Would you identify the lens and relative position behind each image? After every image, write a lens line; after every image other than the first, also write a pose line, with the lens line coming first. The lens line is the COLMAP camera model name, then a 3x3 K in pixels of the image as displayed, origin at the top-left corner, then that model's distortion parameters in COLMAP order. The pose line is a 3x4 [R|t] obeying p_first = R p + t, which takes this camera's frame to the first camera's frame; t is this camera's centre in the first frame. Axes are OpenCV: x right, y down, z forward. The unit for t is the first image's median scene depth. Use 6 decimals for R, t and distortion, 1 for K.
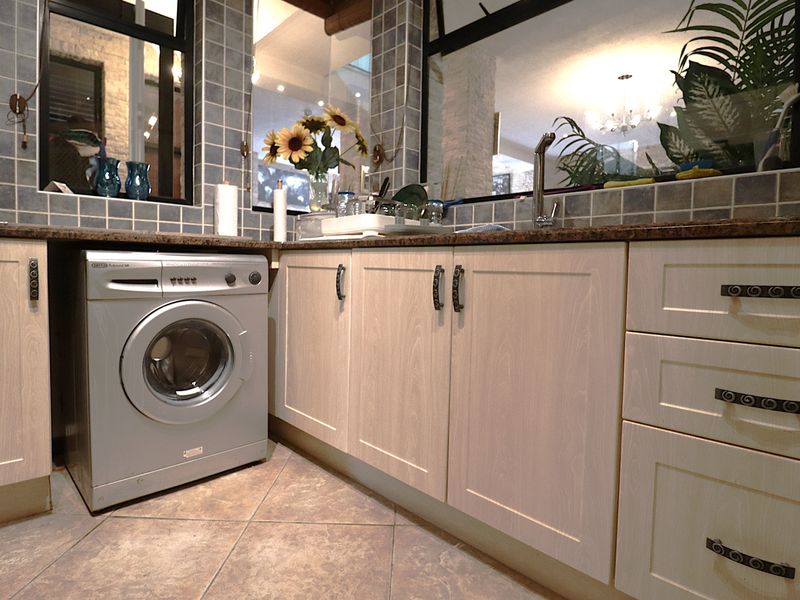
lens RADIAL K [[445.8, 0, 400.4], [0, 445.8, 289.0], [0, 0, 1]] dist [0.000595, -0.014713]
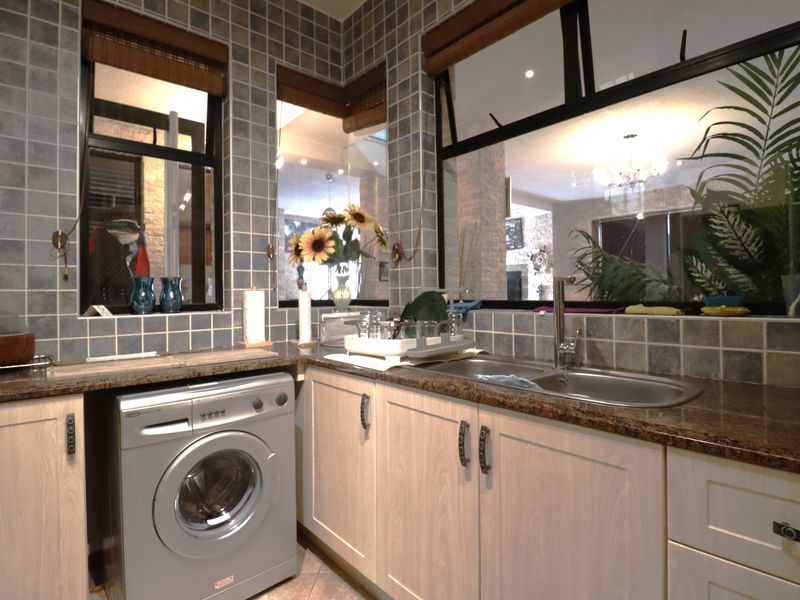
lens RADIAL K [[422.1, 0, 399.6], [0, 422.1, 290.7], [0, 0, 1]] dist [-0.000365, -0.013759]
pose [[0.998421, -0.032790, -0.045605, -0.002663], [0.030191, 0.997943, -0.056561, -0.212170], [0.047366, 0.055095, 0.997357, 0.030377]]
